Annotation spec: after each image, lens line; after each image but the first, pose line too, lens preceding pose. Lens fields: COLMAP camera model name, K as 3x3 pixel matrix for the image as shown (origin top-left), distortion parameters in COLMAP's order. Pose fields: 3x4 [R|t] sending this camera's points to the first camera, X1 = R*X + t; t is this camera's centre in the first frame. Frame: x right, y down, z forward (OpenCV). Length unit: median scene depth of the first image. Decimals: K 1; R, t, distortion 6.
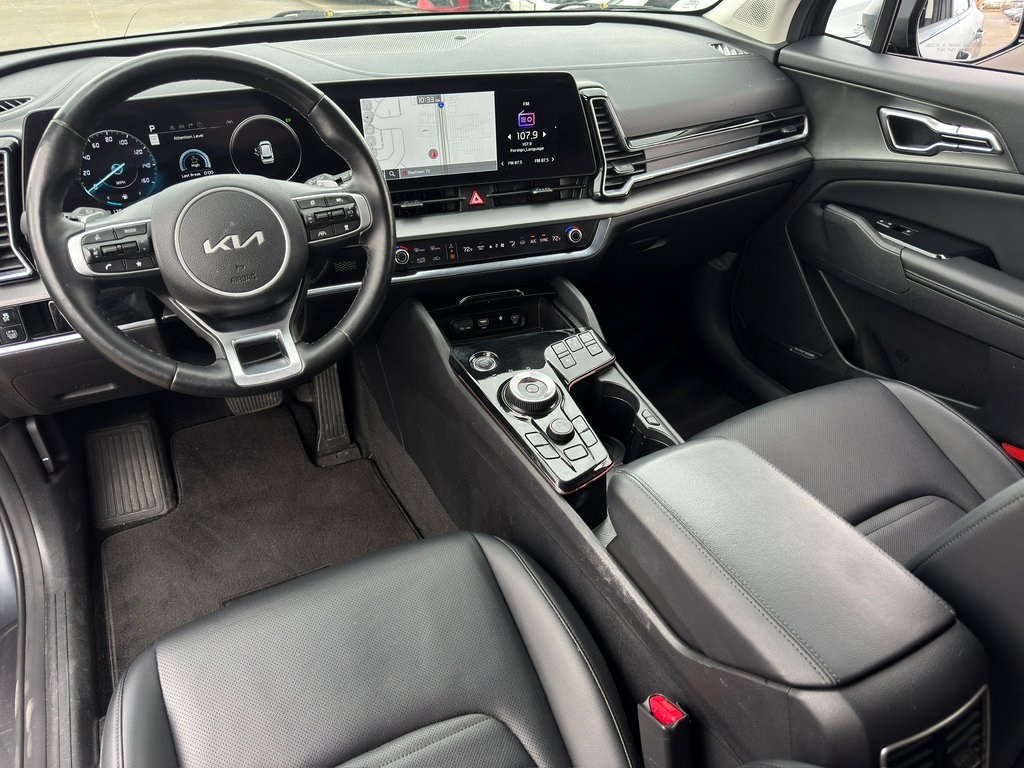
lens RADIAL K [[733.4, 0, 512.0], [0, 733.4, 384.0], [0, 0, 1]] dist [0.075748, 0.001575]
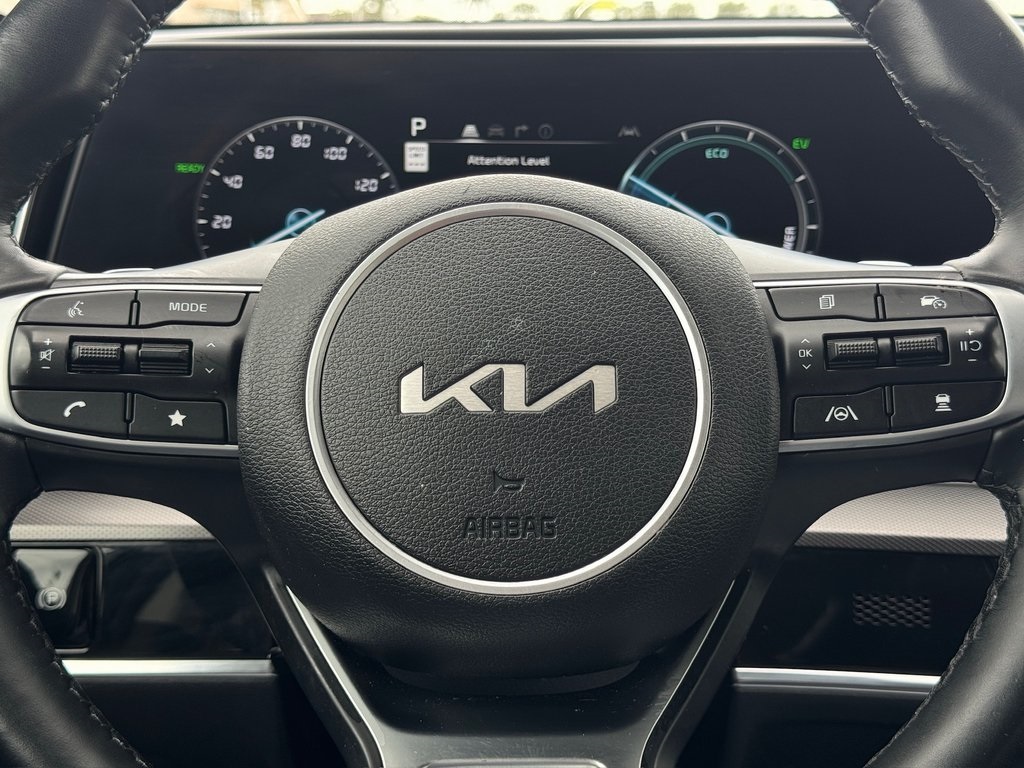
lens RADIAL K [[1431.7, 0, 512.0], [0, 1431.7, 384.0], [0, 0, 1]] dist [0.119243, 0.043871]
pose [[0.885741, 0.076806, -0.457780, -0.132436], [-0.240348, 0.919602, -0.310749, -0.033368], [0.397108, 0.385270, 0.832990, 0.543375]]
